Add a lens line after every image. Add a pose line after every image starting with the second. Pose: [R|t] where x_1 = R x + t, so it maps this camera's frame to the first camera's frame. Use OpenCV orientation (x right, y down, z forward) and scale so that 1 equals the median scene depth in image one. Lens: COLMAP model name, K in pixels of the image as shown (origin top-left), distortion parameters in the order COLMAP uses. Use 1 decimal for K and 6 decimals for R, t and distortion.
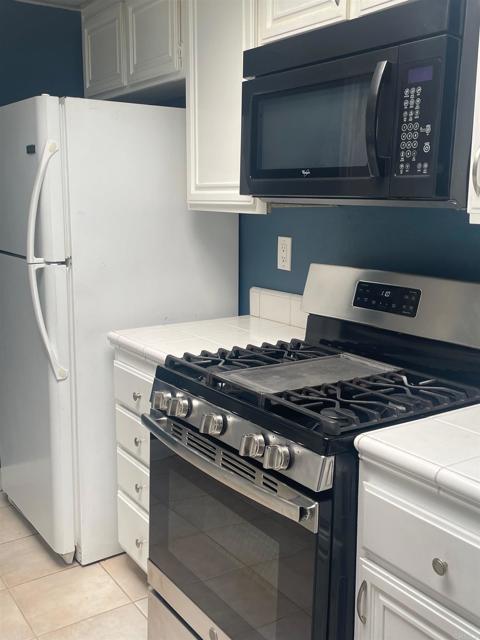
lens RADIAL K [[677.2, 0, 240.3], [0, 677.2, 316.8], [0, 0, 1]] dist [0.055778, 0.000000]
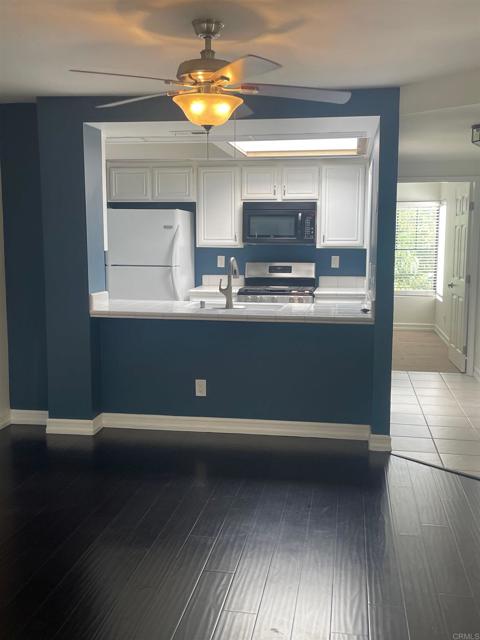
lens RADIAL K [[677.2, 0, 236.6], [0, 677.2, 319.9], [0, 0, 1]] dist [0.055778, 0.000000]
pose [[0.701061, -0.087742, 0.707682, -2.626143], [0.125176, 0.992134, -0.000995, 0.222984], [-0.702028, 0.089283, 0.706530, -1.446830]]
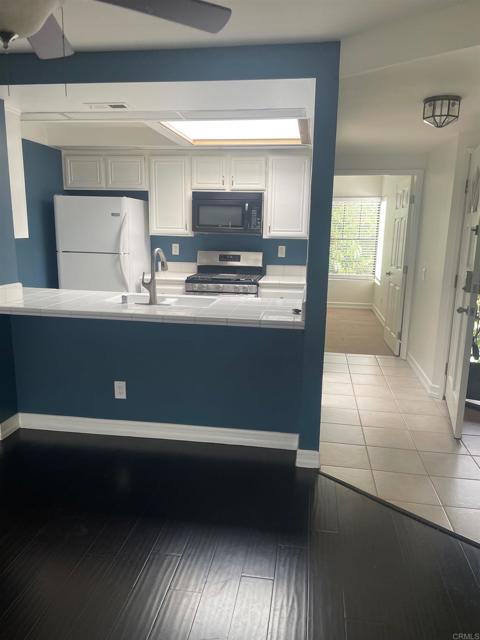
lens RADIAL K [[465.4, 0, 244.6], [0, 465.4, 324.7], [0, 0, 1]] dist [0.039169, -0.006801]
pose [[0.690657, -0.140106, 0.709481, -1.712367], [0.112195, 0.989934, 0.086270, 0.134211], [-0.714427, 0.020017, 0.699424, -0.956139]]
